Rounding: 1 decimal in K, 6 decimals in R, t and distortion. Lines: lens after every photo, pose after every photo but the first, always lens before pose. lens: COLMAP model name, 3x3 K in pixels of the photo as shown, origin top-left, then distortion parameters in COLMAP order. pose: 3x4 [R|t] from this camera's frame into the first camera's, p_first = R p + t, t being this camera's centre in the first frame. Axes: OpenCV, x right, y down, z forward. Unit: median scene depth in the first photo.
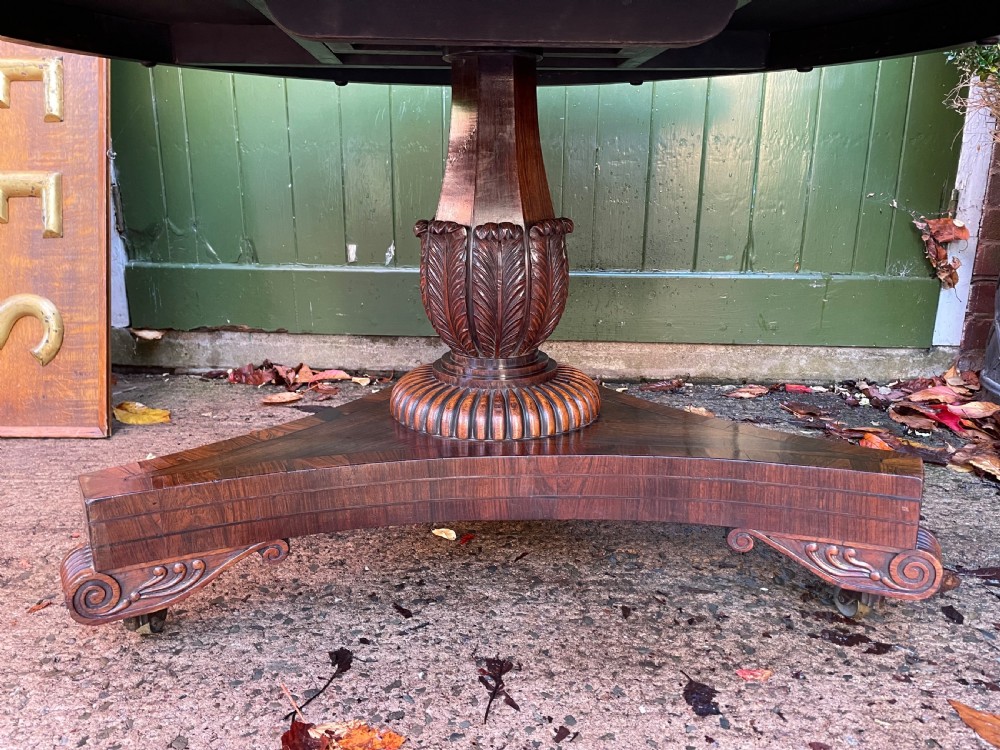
lens RADIAL K [[775.2, 0, 496.1], [0, 775.2, 371.4], [0, 0, 1]] dist [0.082430, -0.121317]
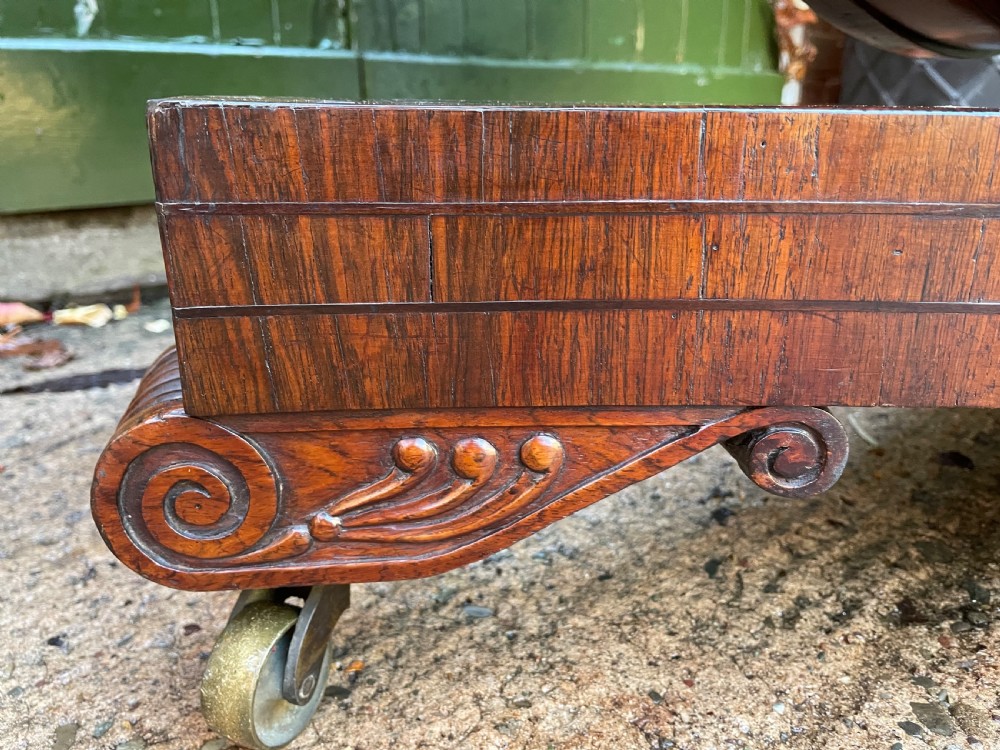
lens RADIAL K [[775.2, 0, 499.5], [0, 775.2, 381.0], [0, 0, 1]] dist [0.082430, -0.121317]
pose [[0.724059, -0.235608, 0.648250, -0.572046], [0.193764, 0.971483, 0.136664, 0.061187], [-0.661963, 0.026655, 0.749063, 1.025045]]
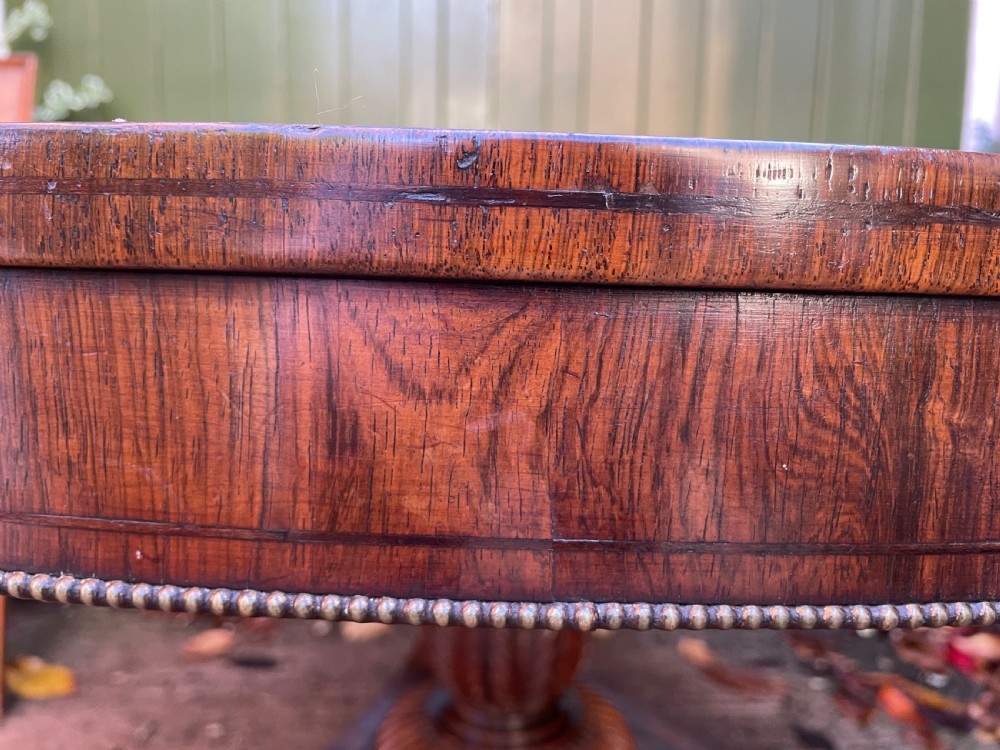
lens RADIAL K [[775.2, 0, 496.1], [0, 775.2, 365.4], [0, 0, 1]] dist [0.082430, -0.121317]
pose [[0.994171, 0.002513, 0.107785, -0.108716], [0.010448, 0.992777, -0.119517, -0.285995], [-0.107307, 0.119946, 0.986964, 0.165106]]
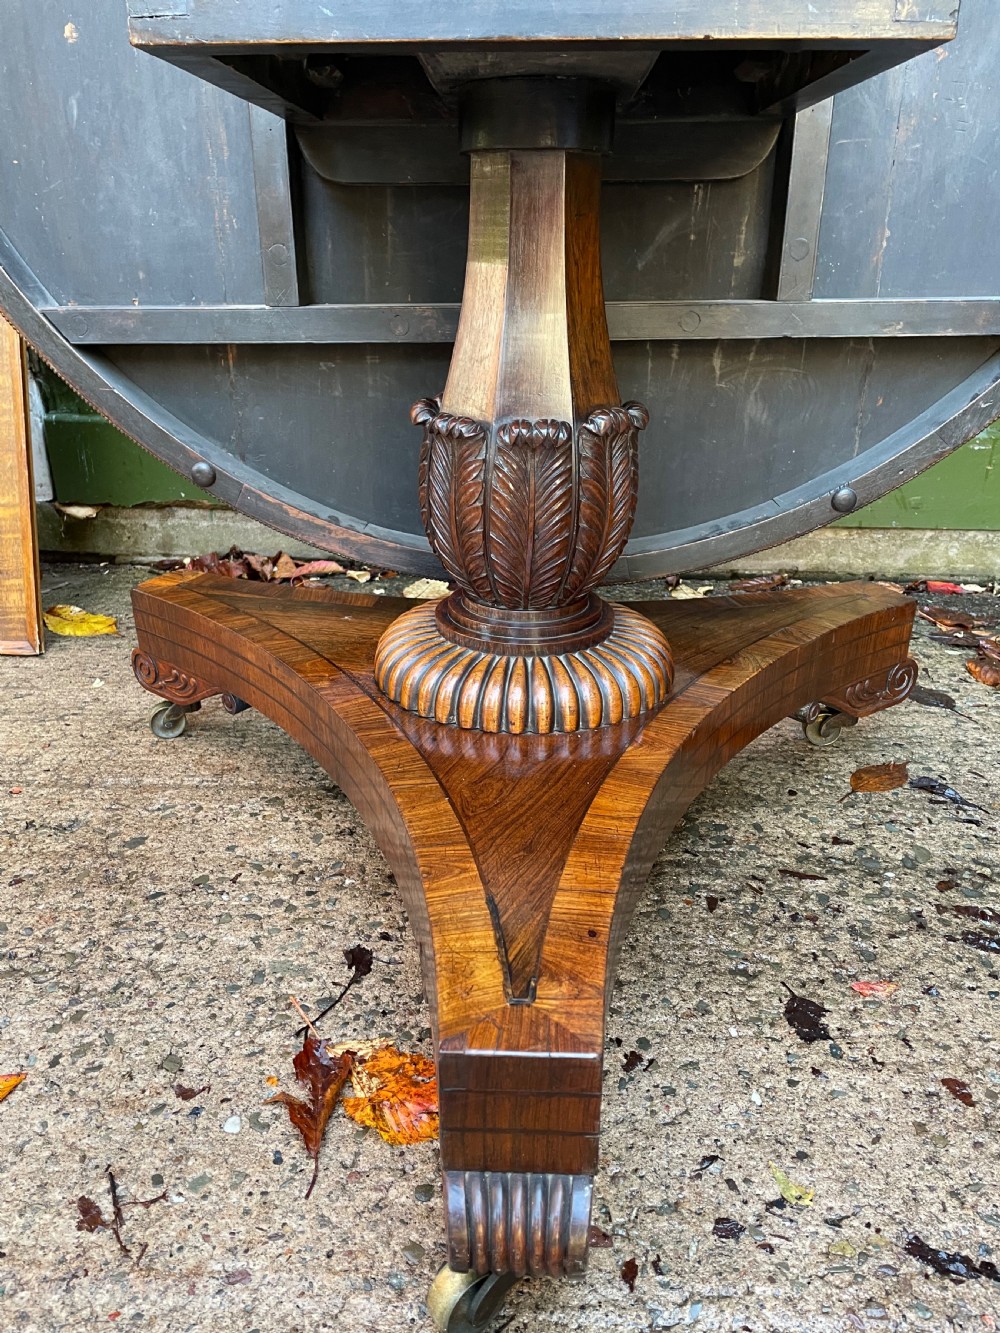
lens RADIAL K [[1033.4, 0, 487.2], [0, 1033.4, 675.7], [0, 0, 1]] dist [0.082430, -0.121317]
pose [[0.999389, 0.006585, -0.034327, -0.025441], [-0.001672, 0.989975, 0.141233, -0.066024], [0.034913, -0.141089, 0.989381, -0.018079]]
